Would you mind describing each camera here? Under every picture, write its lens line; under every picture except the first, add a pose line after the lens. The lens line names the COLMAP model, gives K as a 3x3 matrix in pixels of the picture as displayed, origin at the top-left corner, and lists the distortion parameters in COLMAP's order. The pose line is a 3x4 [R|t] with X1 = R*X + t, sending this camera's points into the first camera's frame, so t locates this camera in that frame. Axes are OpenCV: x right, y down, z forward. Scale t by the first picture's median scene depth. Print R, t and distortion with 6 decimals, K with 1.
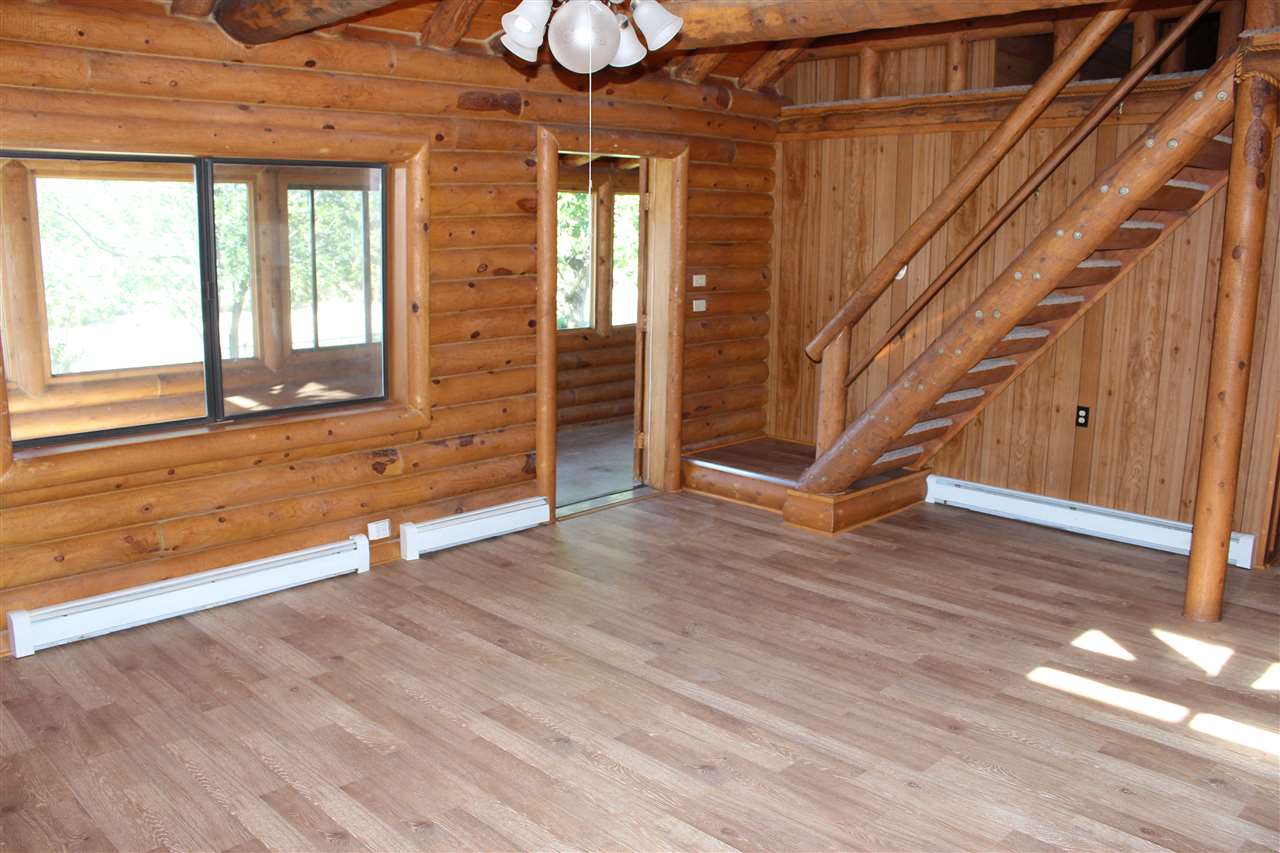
lens RADIAL K [[1074.3, 0, 640.0], [0, 1074.3, 426.5], [0, 0, 1]] dist [-0.033711, 0.002610]
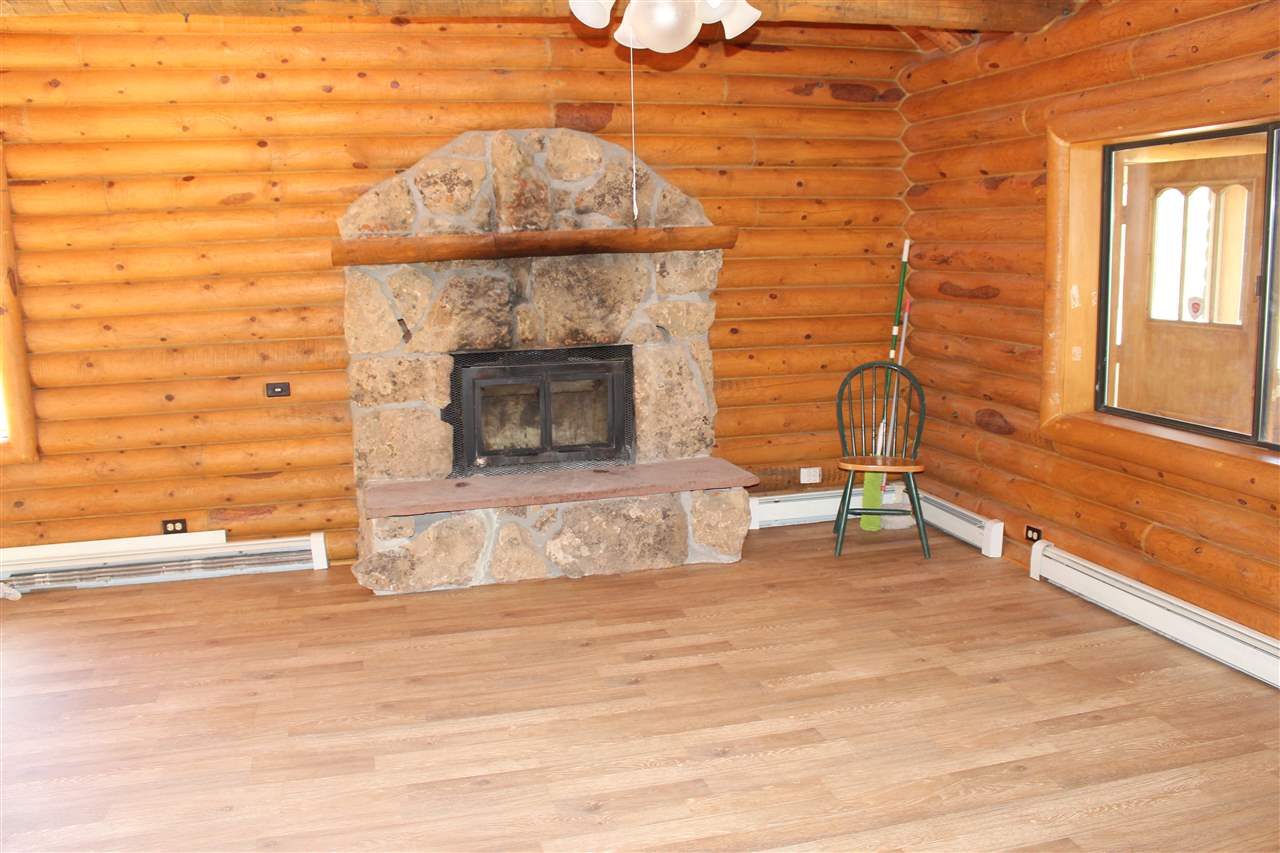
lens RADIAL K [[1074.3, 0, 640.0], [0, 1074.3, 426.5], [0, 0, 1]] dist [-0.033711, 0.002610]
pose [[-0.496823, 0.153259, -0.854213, 0.621426], [-0.137485, 0.957955, 0.251835, -0.182930], [0.856893, 0.242559, -0.454863, 1.102934]]
